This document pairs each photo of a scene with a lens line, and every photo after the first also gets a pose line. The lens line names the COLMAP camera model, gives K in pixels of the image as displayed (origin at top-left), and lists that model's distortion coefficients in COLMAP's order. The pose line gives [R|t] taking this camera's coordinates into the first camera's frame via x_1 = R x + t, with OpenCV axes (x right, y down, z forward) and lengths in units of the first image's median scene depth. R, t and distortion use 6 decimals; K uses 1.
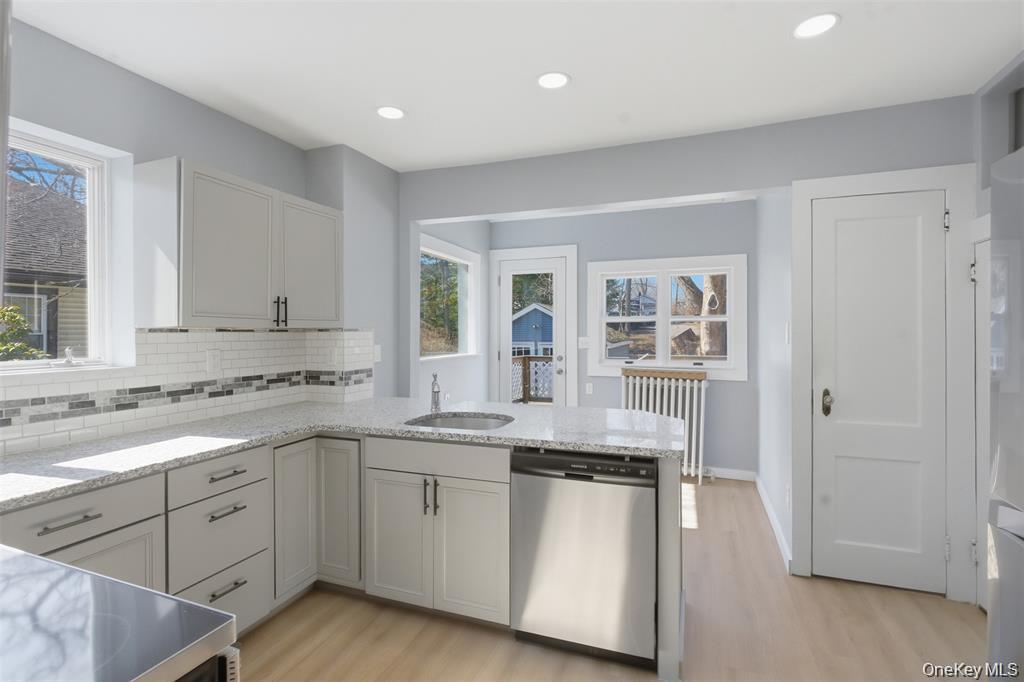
lens RADIAL K [[490.8, 0, 508.4], [0, 490.8, 338.4], [0, 0, 1]] dist [0.001591, 0.000372]
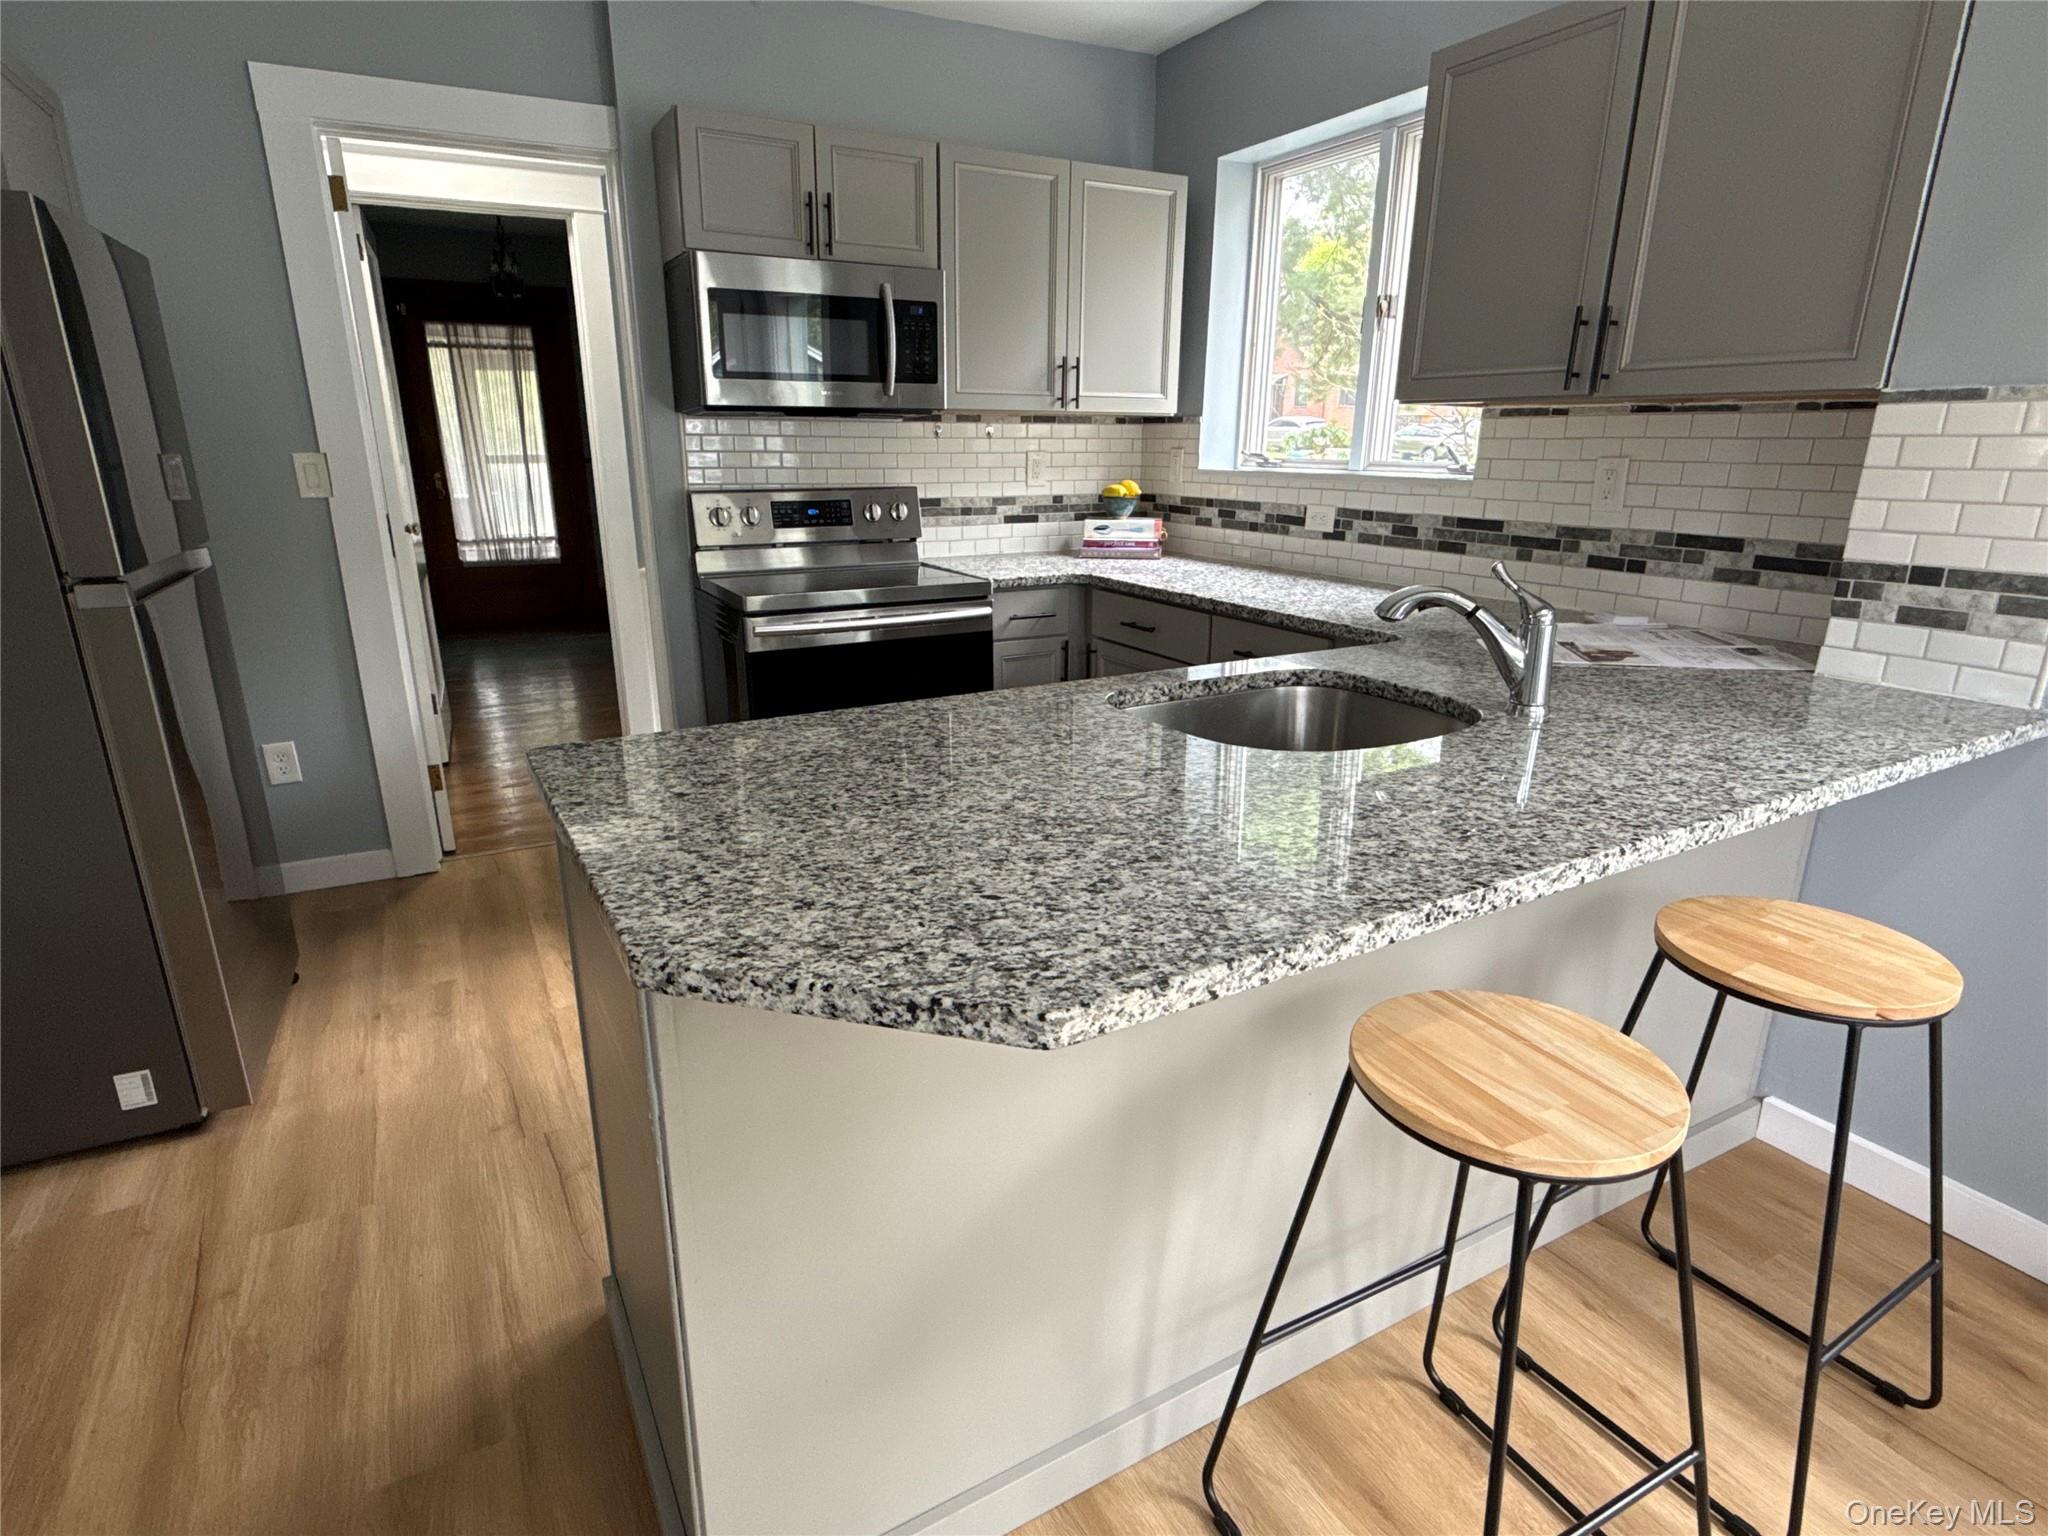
lens RADIAL K [[1085.1, 0, 1016.1], [0, 1085.1, 772.7], [0, 0, 1]] dist [0.001032, 0.001168]
pose [[-0.662486, 0.224331, -0.714695, 0.503861], [-0.006668, 0.952300, 0.305092, -0.000738], [0.749045, 0.206885, -0.629389, 1.279375]]
